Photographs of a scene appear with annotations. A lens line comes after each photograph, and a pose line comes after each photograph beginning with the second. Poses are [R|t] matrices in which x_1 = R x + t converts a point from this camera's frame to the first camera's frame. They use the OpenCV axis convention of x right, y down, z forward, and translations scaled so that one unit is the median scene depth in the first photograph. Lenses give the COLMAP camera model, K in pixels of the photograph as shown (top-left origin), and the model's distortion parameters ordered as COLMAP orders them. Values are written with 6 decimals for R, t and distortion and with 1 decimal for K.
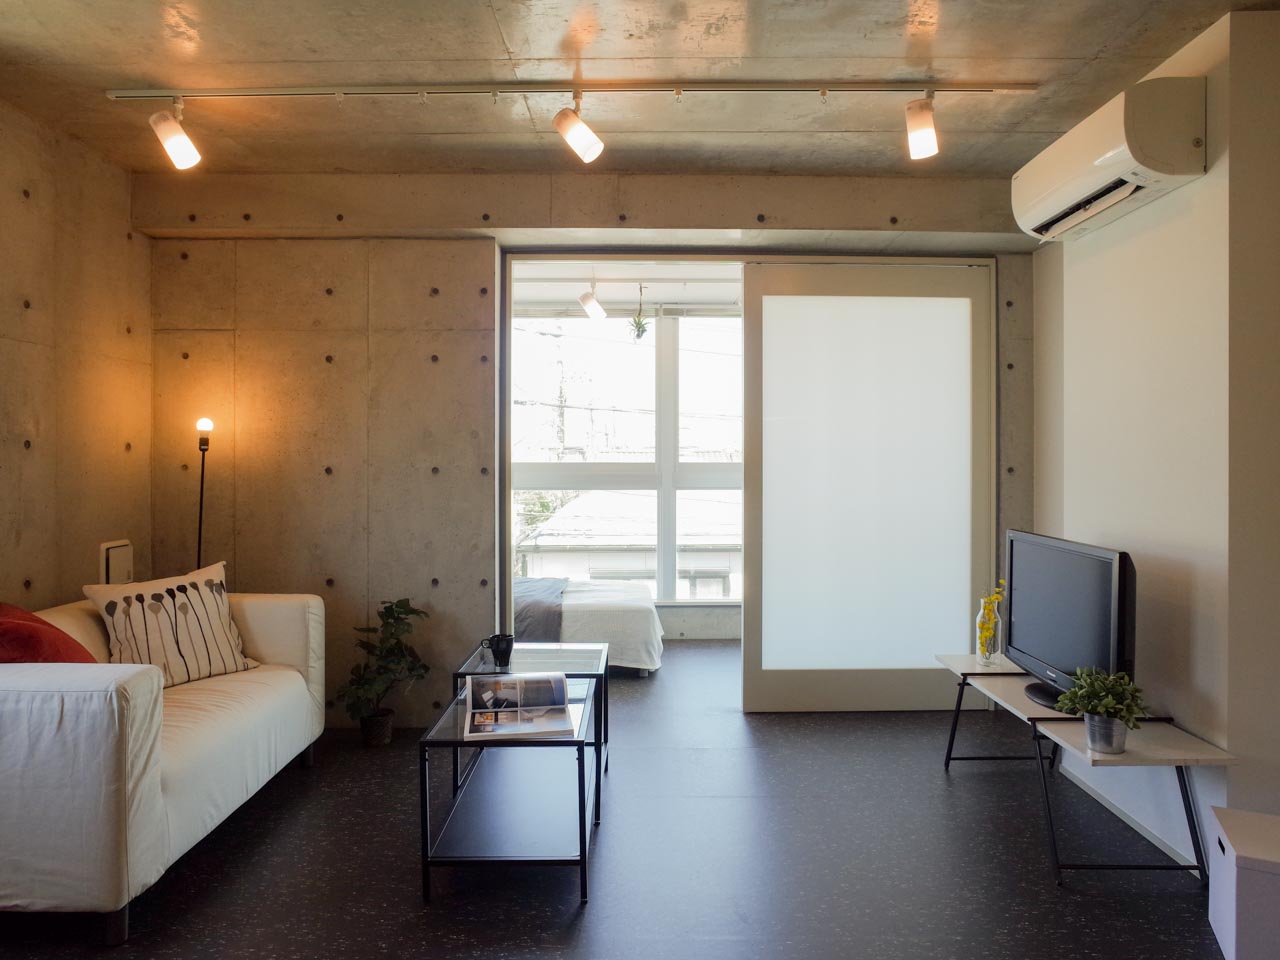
lens RADIAL K [[843.2, 0, 611.8], [0, 843.2, 472.2], [0, 0, 1]] dist [-0.054978, 0.041522]
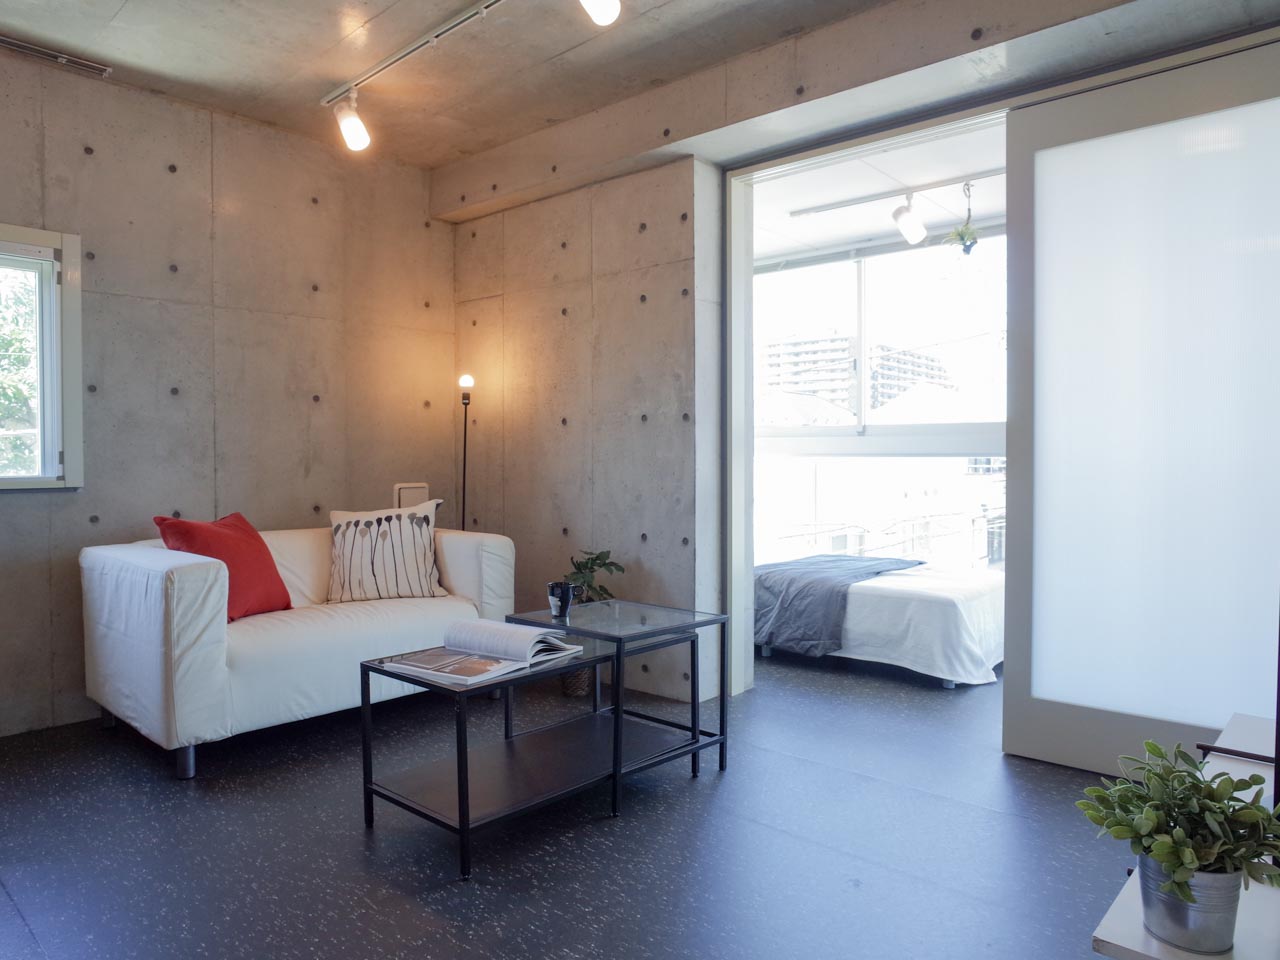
lens RADIAL K [[842.4, 0, 627.9], [0, 842.4, 480.6], [0, 0, 1]] dist [-0.057178, 0.043231]
pose [[0.749733, 0.018589, -0.661479, 0.419008], [-0.010850, 0.999816, 0.015800, 0.055795], [0.661652, -0.004669, 0.749797, 0.299194]]
